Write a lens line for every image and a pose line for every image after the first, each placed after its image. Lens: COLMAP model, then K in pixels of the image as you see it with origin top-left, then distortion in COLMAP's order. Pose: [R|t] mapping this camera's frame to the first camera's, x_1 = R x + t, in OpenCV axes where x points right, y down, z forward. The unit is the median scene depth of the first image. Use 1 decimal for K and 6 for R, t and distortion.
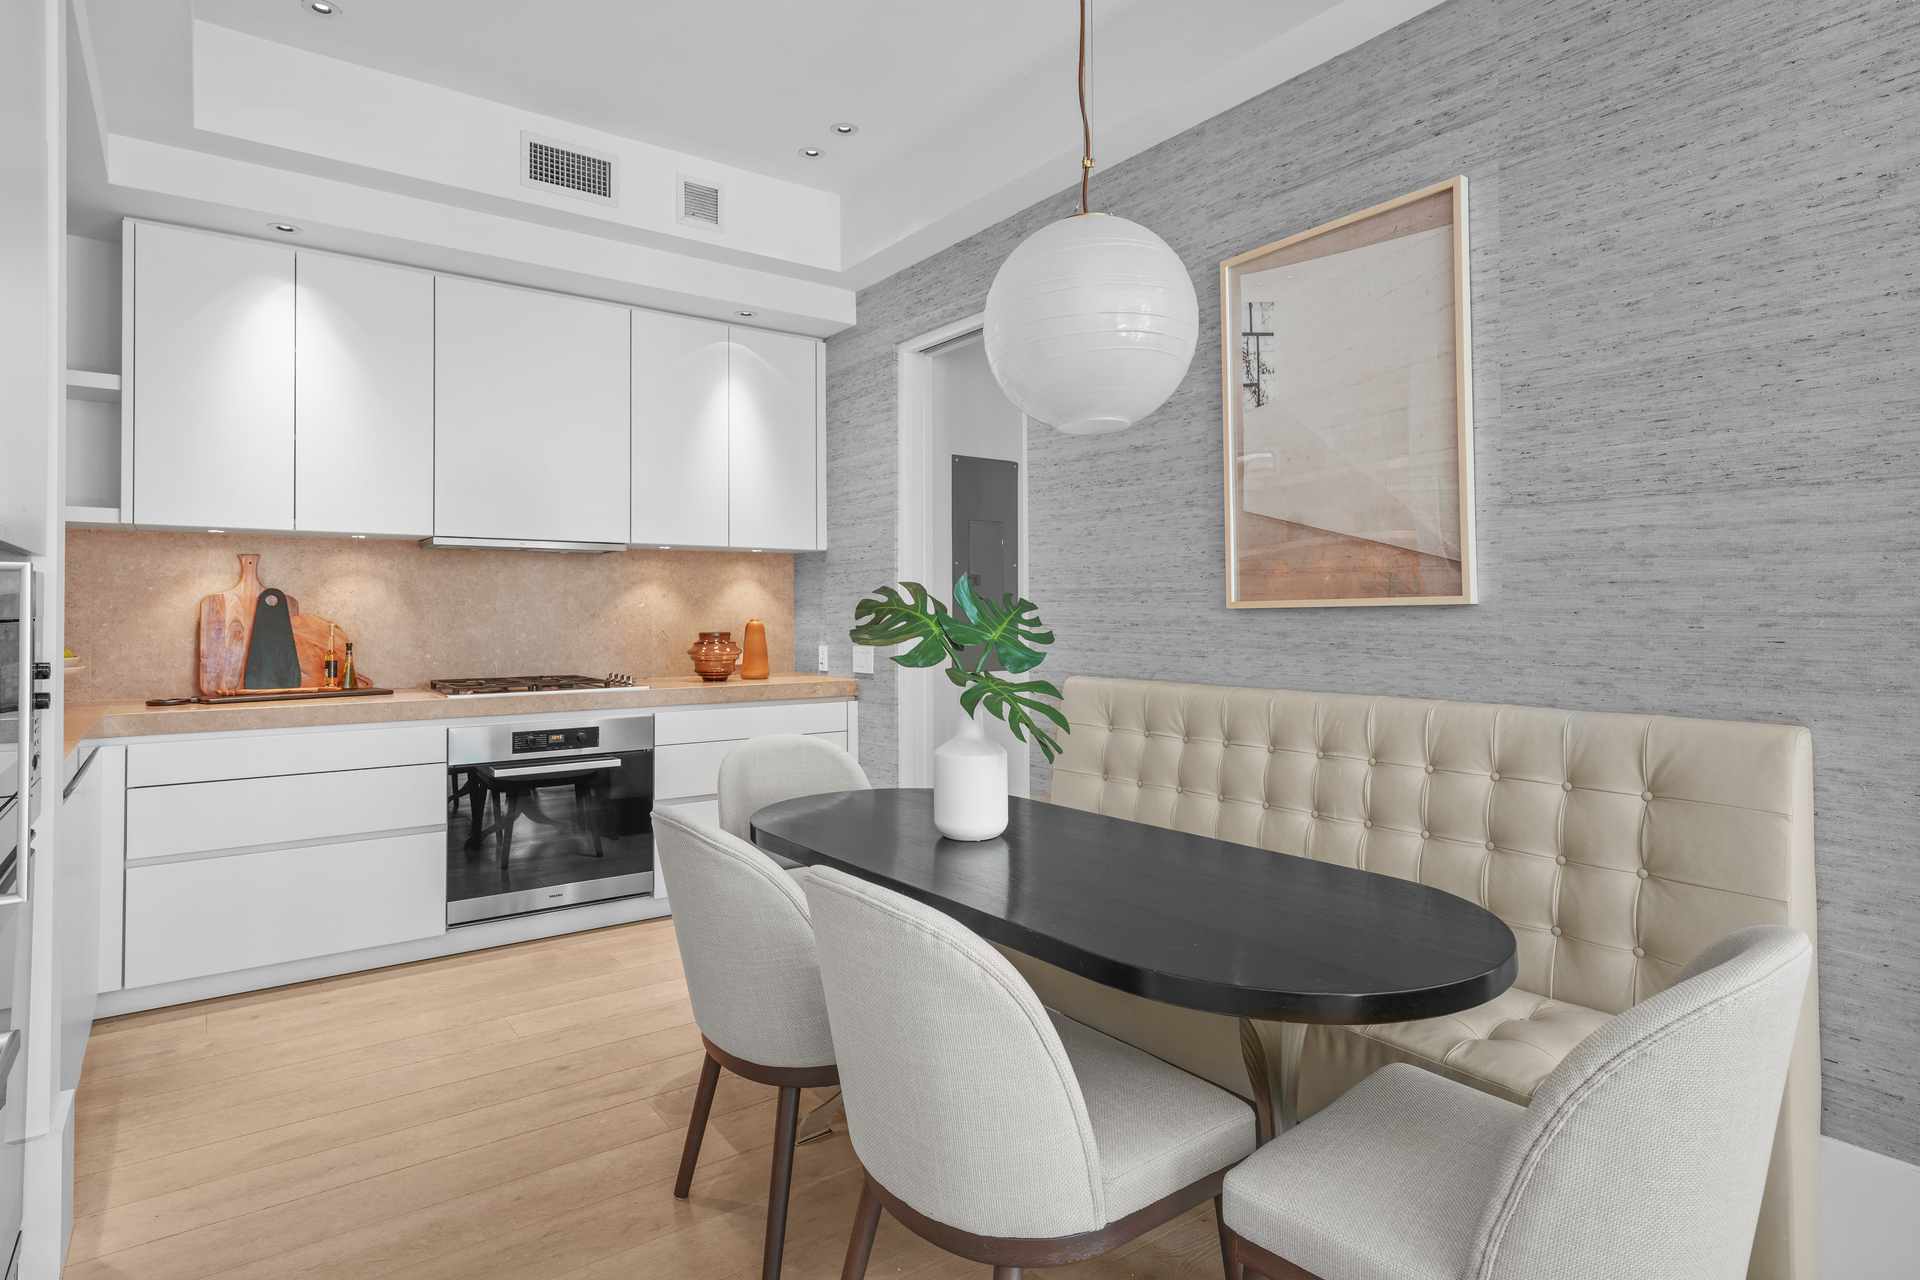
lens RADIAL K [[1040.1, 0, 968.6], [0, 1040.1, 622.9], [0, 0, 1]] dist [0.023466, 0.000900]
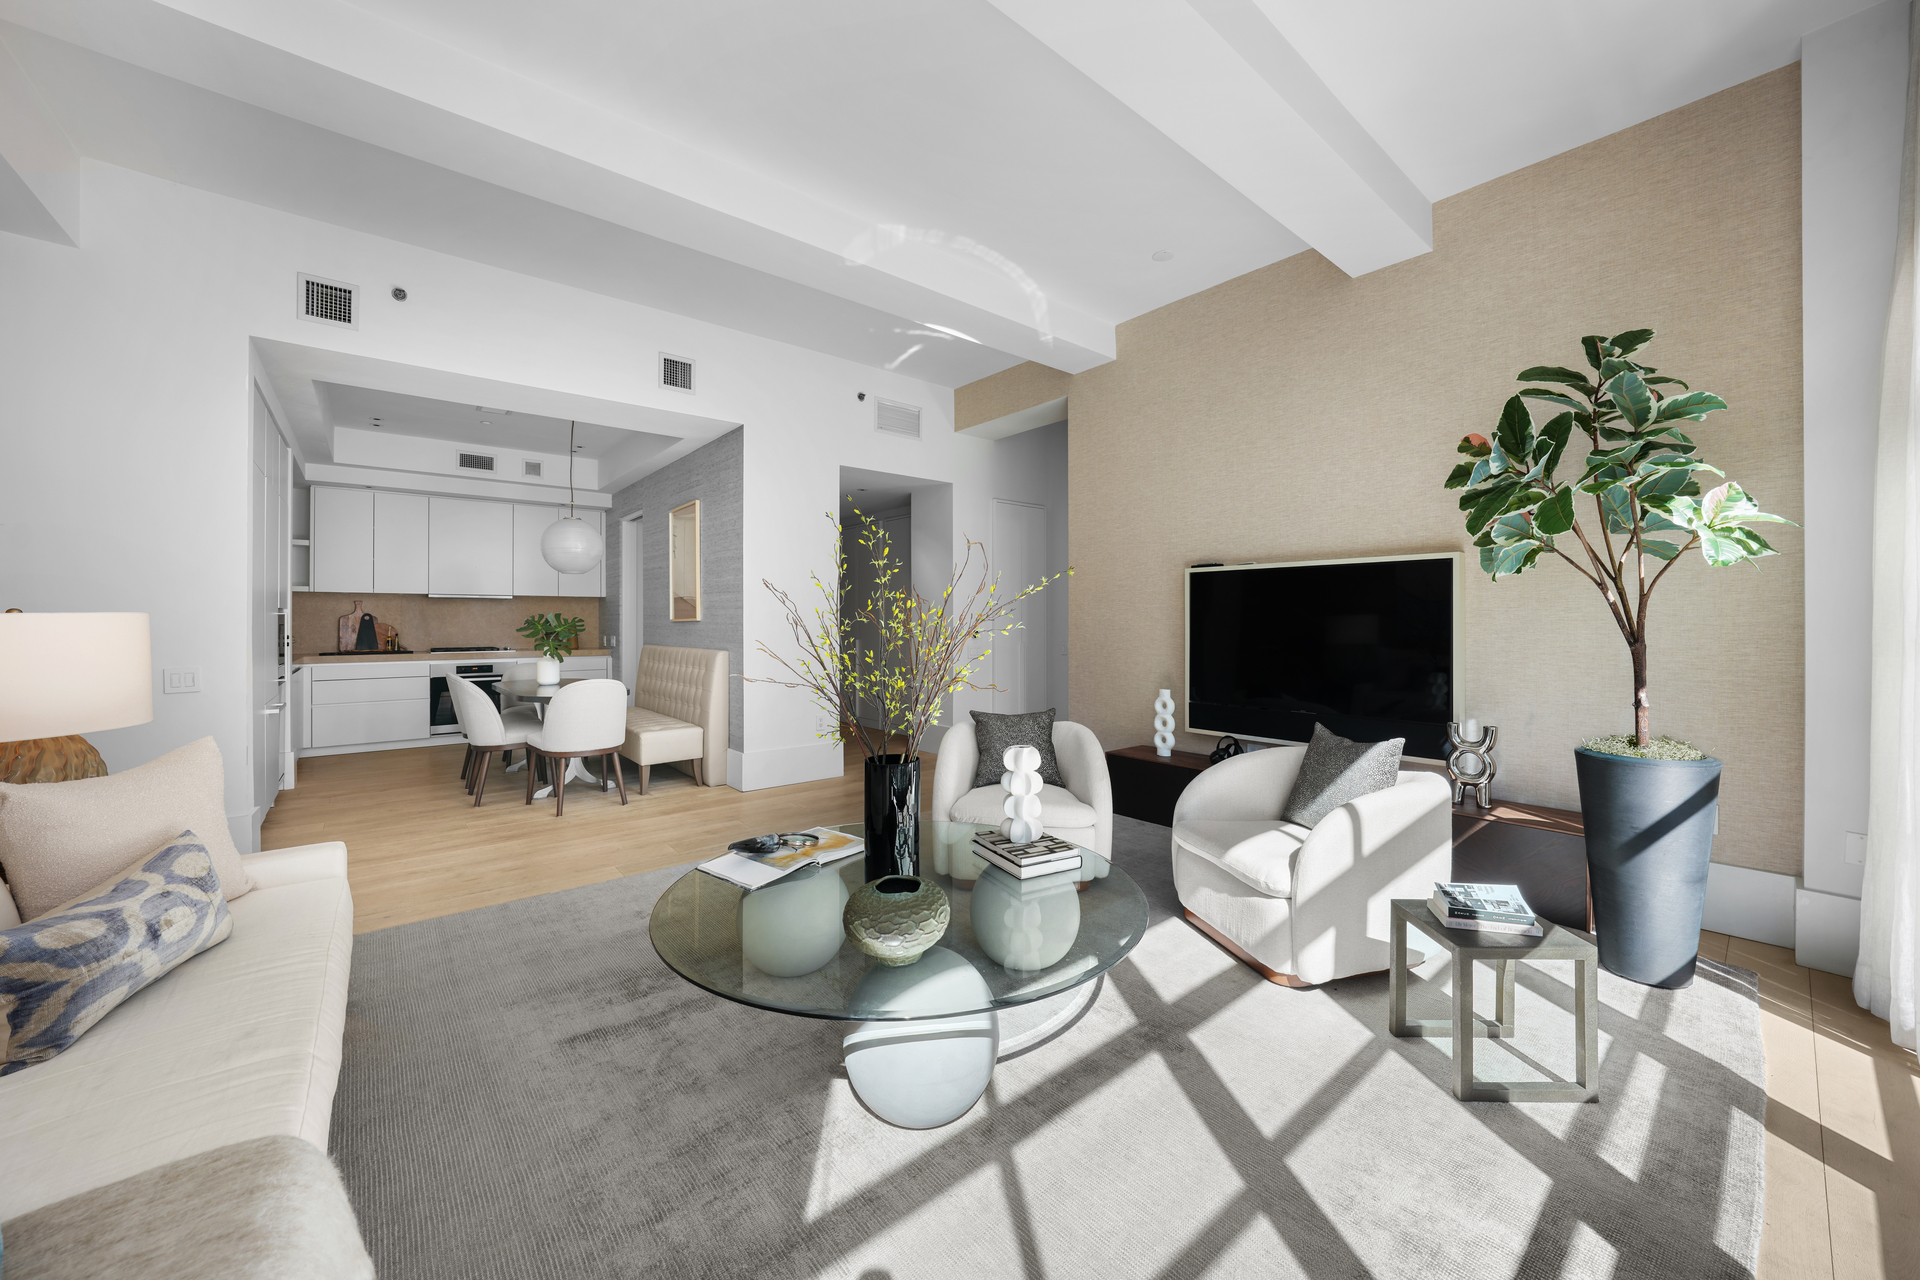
lens RADIAL K [[703.5, 0, 948.9], [0, 703.5, 633.0], [0, 0, 1]] dist [-0.001834, -0.000111]
pose [[0.999007, 0.000504, 0.044543, 0.768688], [-0.000819, 0.999975, 0.007052, 0.003732], [-0.044538, -0.007081, 0.998983, -0.893428]]
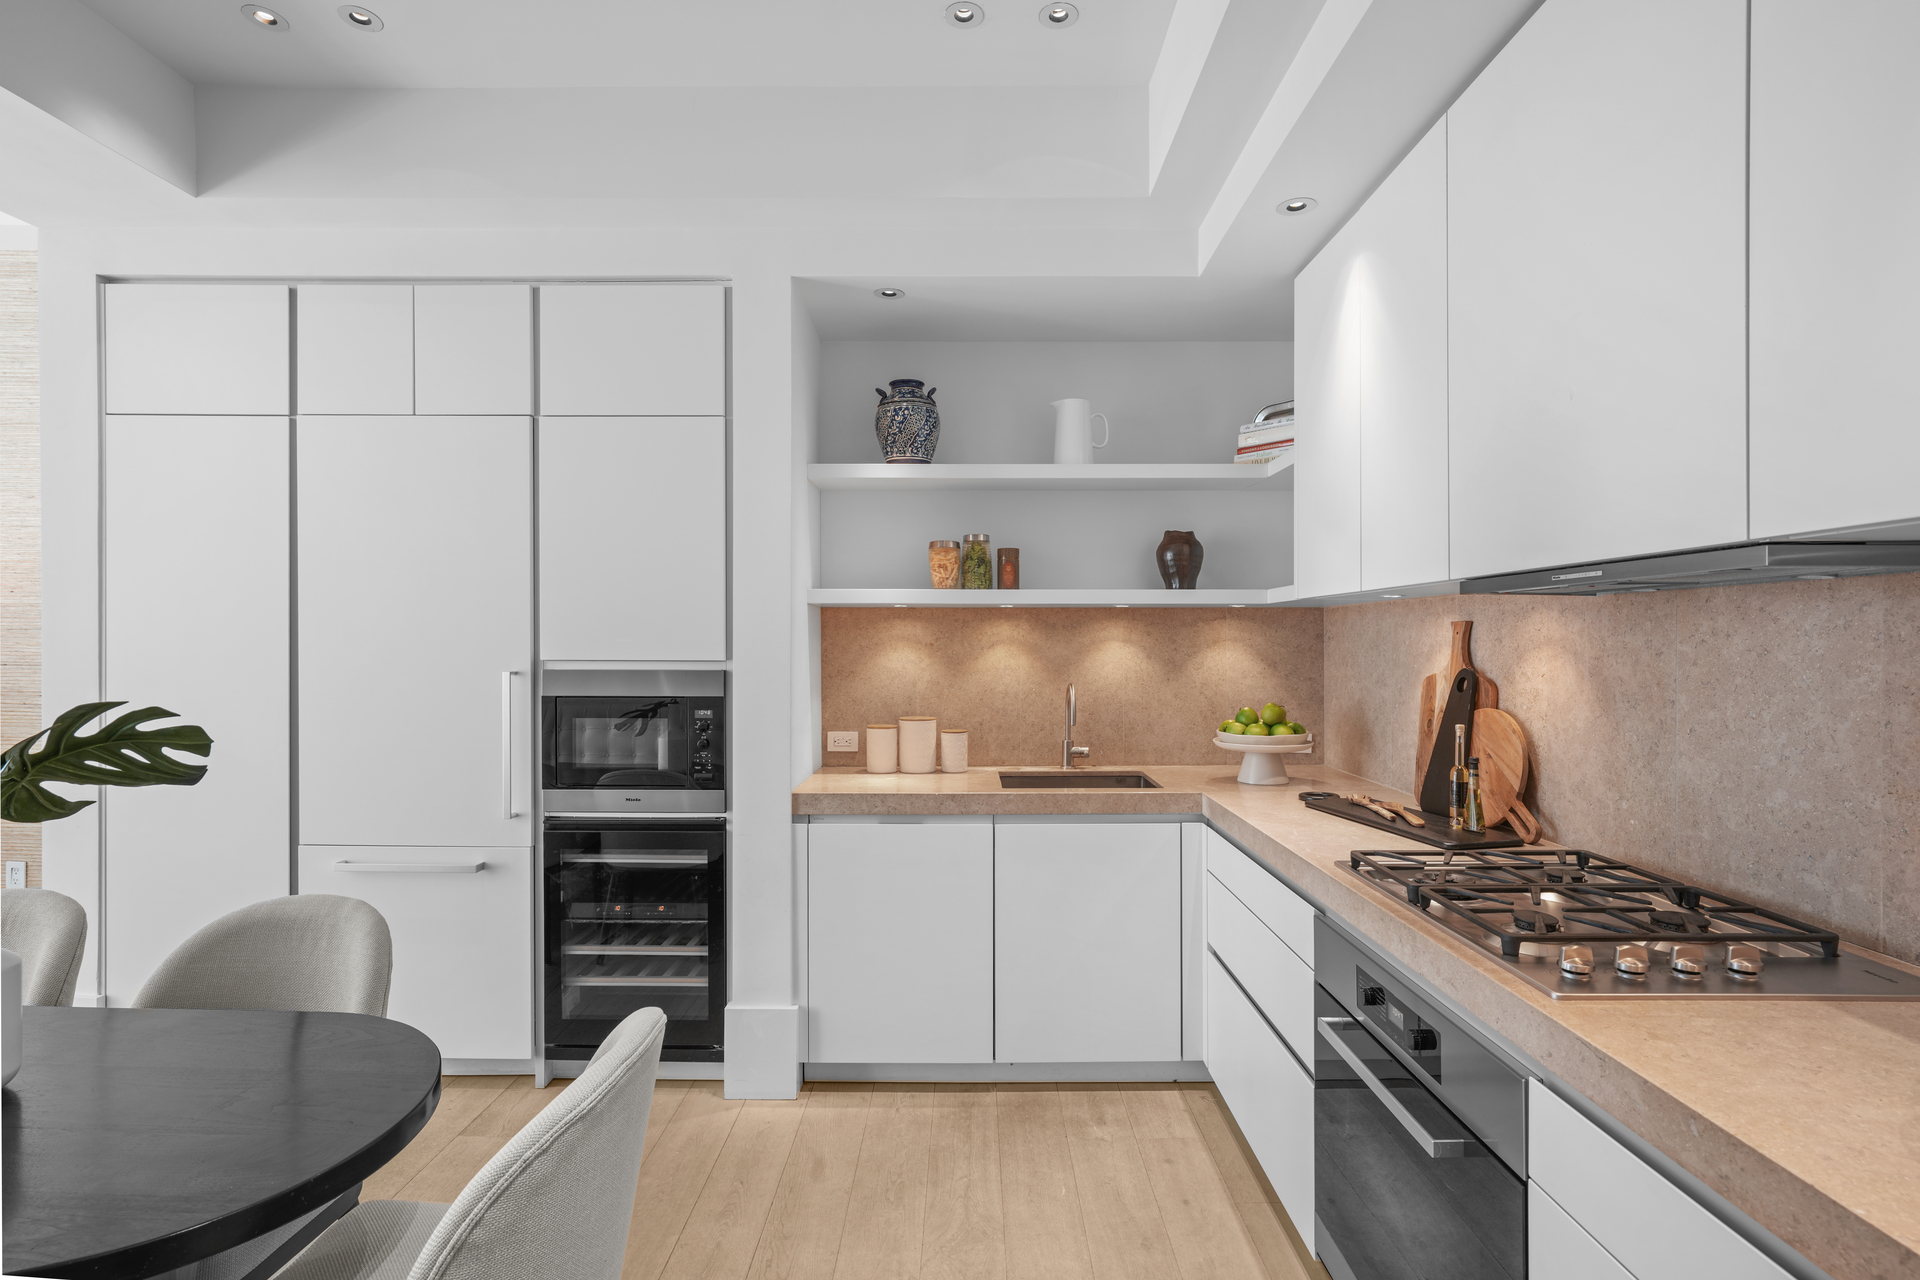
lens RADIAL K [[945.6, 0, 961.4], [0, 945.6, 642.4], [0, 0, 1]] dist [-0.000951, 0.000030]
pose [[-0.603057, 0.004901, -0.797683, 0.042583], [-0.004059, 0.999949, 0.009213, -0.051717], [0.797688, 0.008794, -0.603007, 1.055555]]
